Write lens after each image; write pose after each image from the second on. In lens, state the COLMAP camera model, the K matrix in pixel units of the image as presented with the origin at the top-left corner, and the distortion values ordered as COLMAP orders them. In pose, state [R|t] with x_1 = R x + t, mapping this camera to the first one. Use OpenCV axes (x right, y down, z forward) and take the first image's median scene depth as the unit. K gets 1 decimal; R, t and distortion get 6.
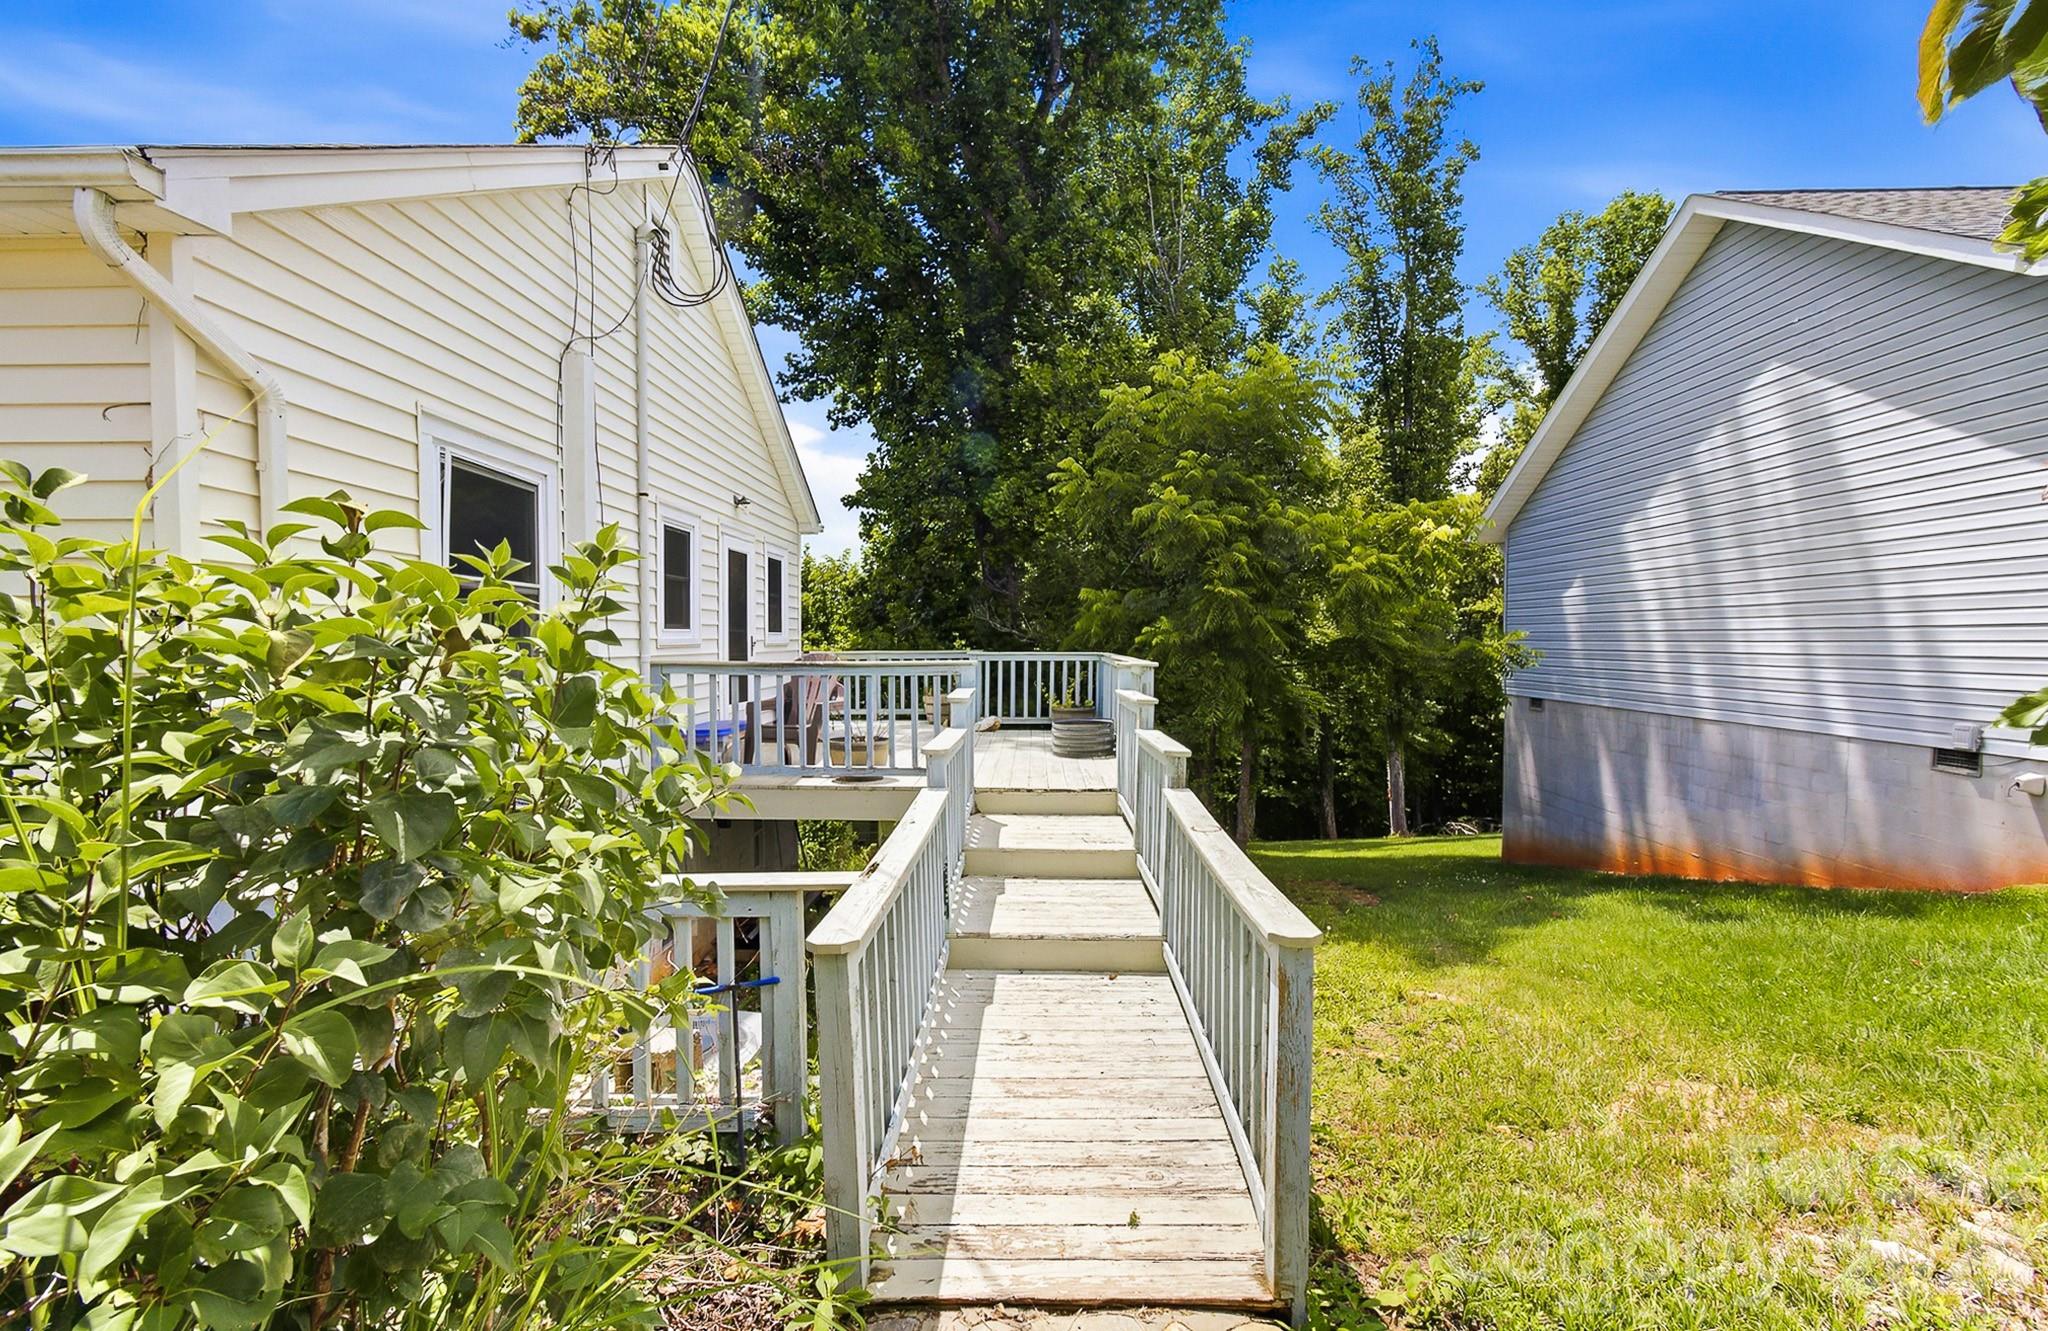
lens RADIAL K [[881.5, 0, 1012.0], [0, 881.5, 667.7], [0, 0, 1]] dist [-0.001954, 0.000362]
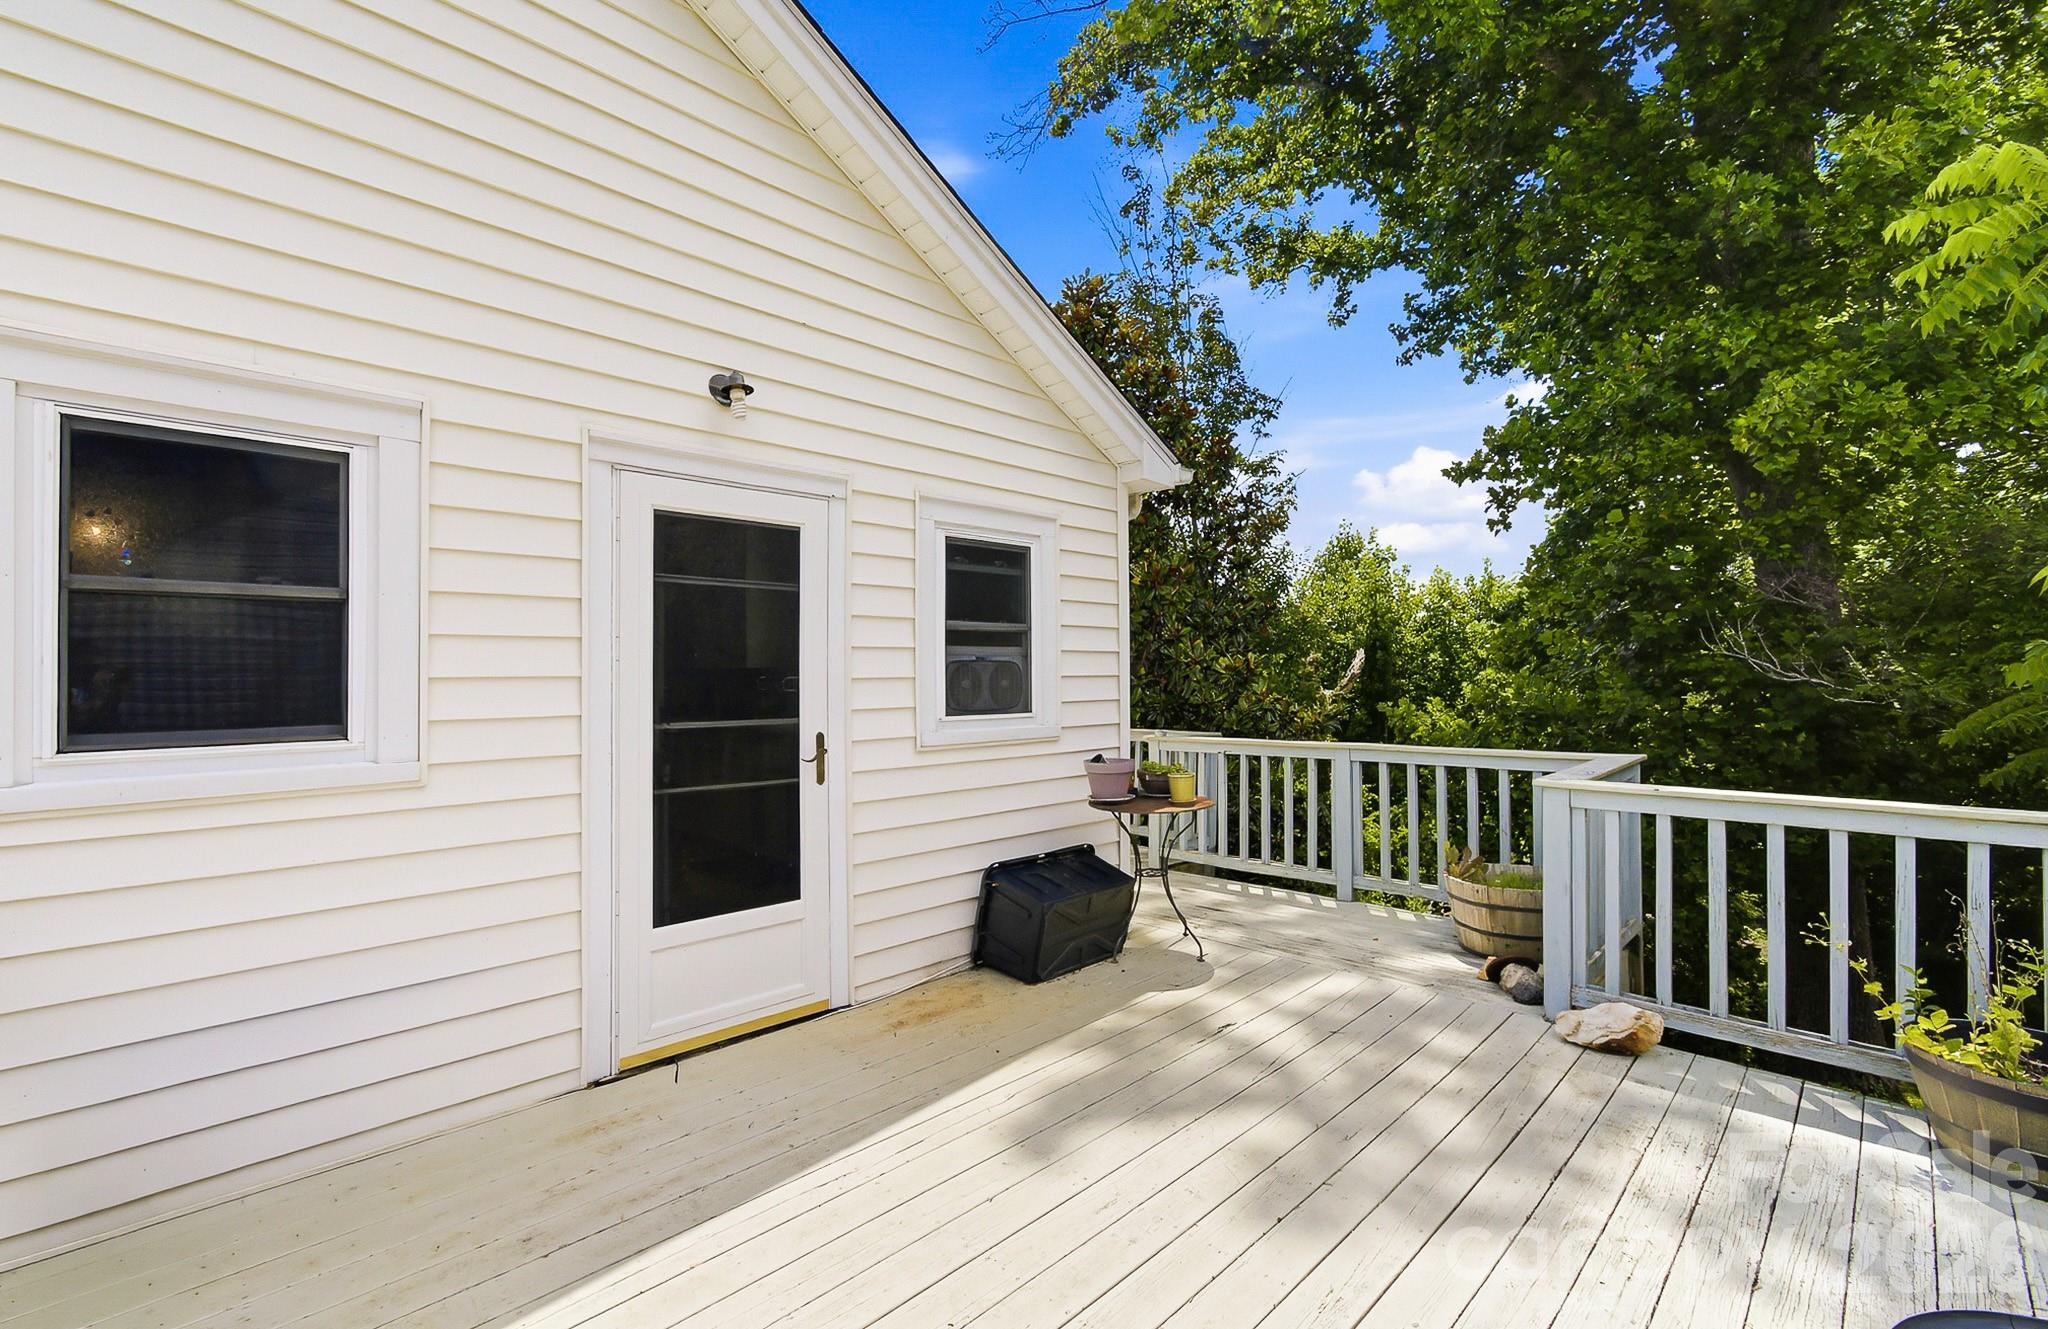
lens RADIAL K [[881.5, 0, 1012.0], [0, 881.5, 666.7], [0, 0, 1]] dist [-0.001954, 0.000362]
pose [[0.720834, -0.009063, -0.693048, 0.018739], [-0.019602, 0.999248, -0.033455, -0.023613], [0.692830, 0.037700, 0.720115, 0.335545]]
